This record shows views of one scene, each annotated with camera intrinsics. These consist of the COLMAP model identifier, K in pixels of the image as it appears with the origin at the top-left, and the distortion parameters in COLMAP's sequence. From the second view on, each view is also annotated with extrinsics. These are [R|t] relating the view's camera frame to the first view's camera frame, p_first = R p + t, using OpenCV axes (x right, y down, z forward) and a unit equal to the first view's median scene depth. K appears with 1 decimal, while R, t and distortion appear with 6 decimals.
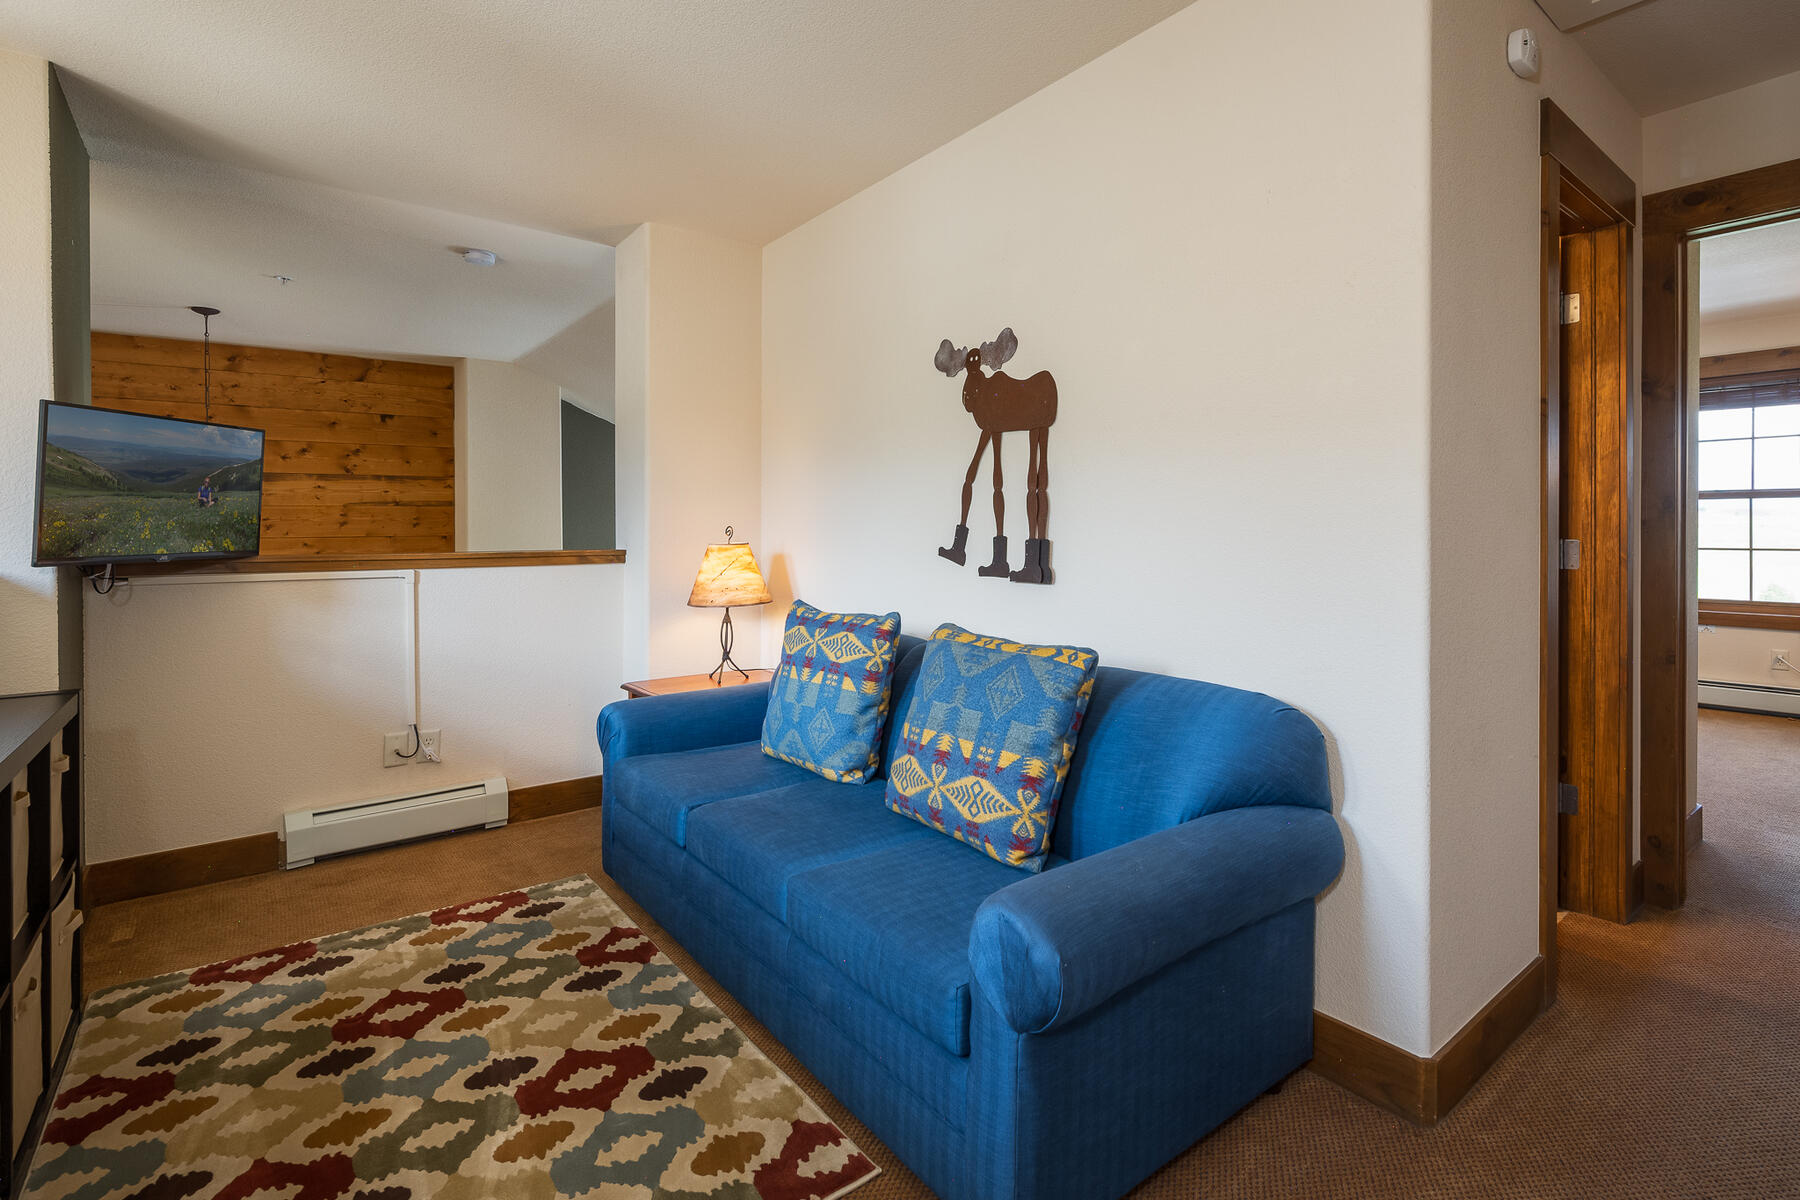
lens RADIAL K [[849.4, 0, 902.0], [0, 849.4, 537.8], [0, 0, 1]] dist [-0.016778, 0.000731]
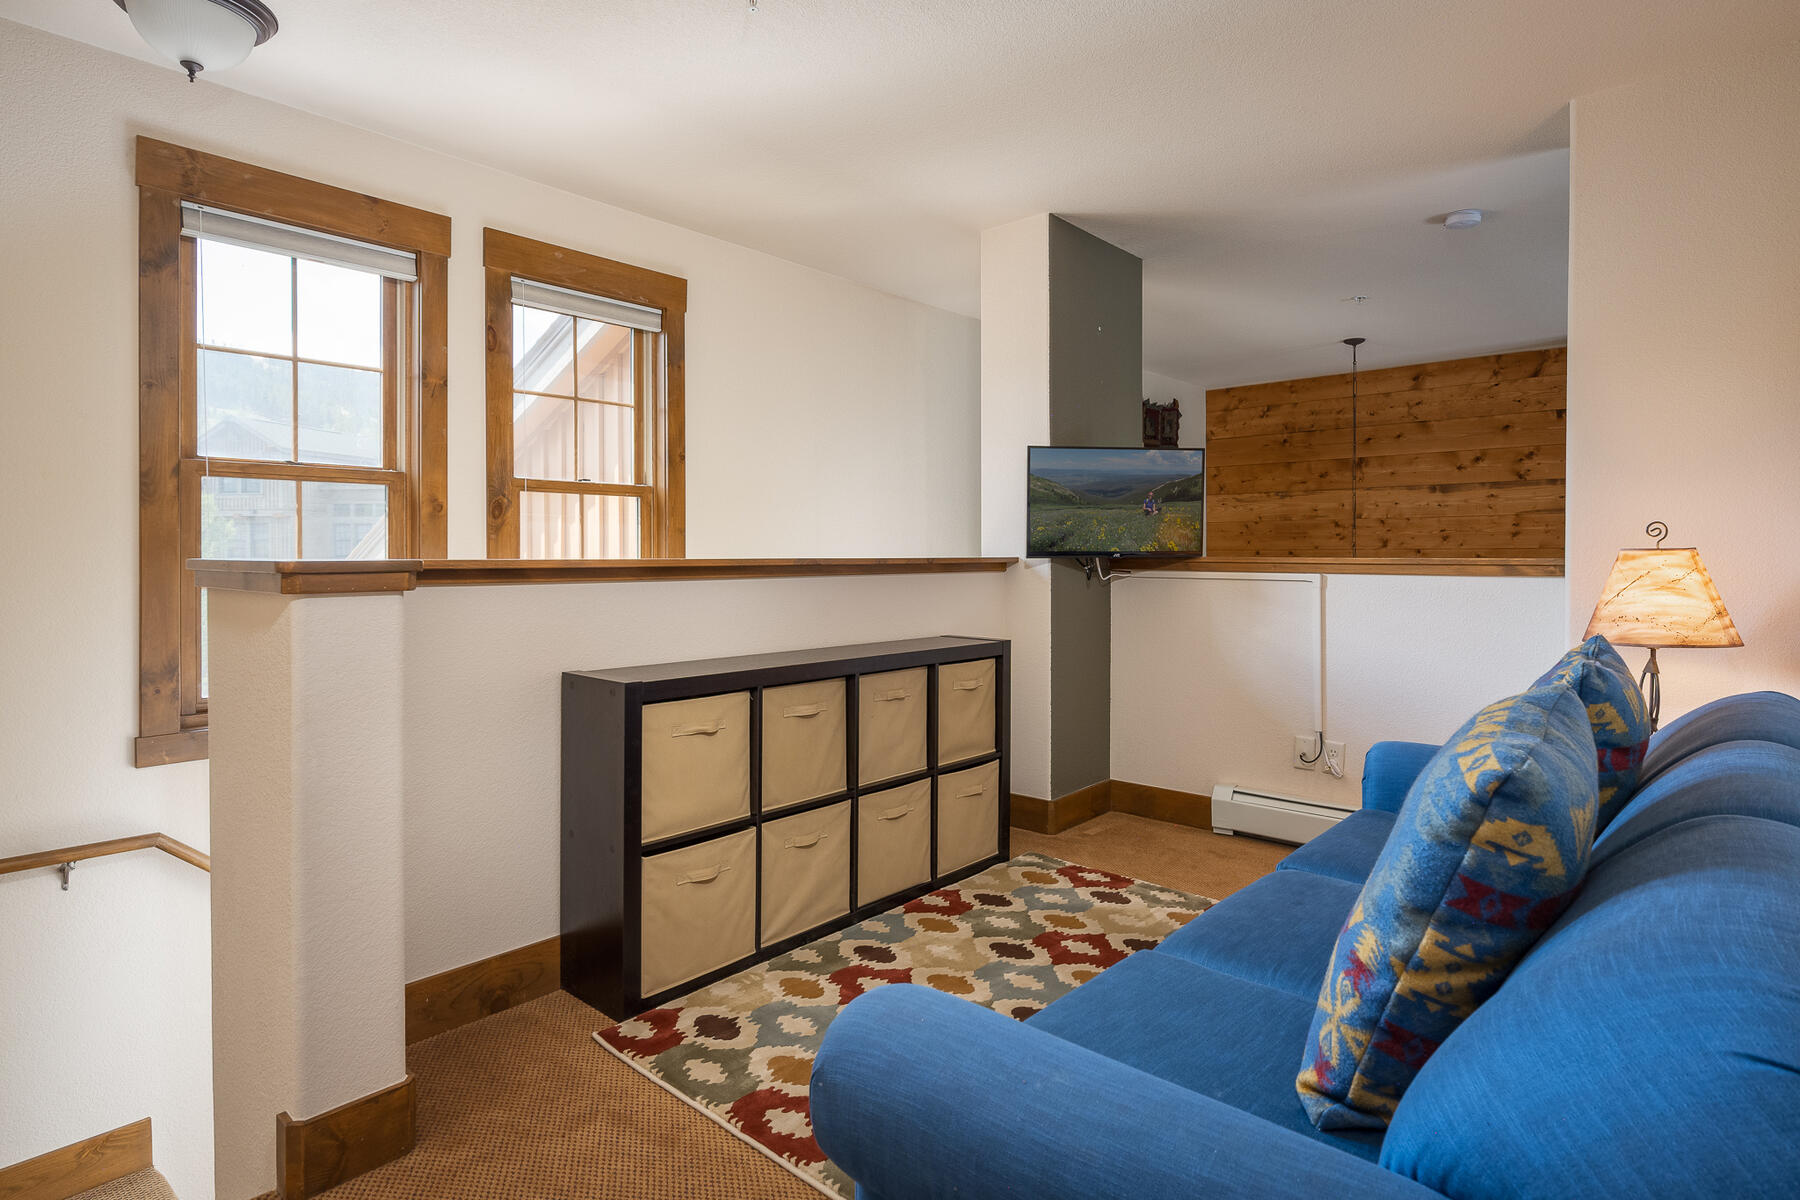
lens RADIAL K [[886.4, 0, 900.9], [0, 886.4, 544.4], [0, 0, 1]] dist [0.015917, -0.000007]
pose [[0.213943, 0.000691, -0.976846, 0.446176], [-0.013466, 0.999907, -0.002242, 0.016948], [0.976753, 0.013634, 0.213933, 0.410104]]
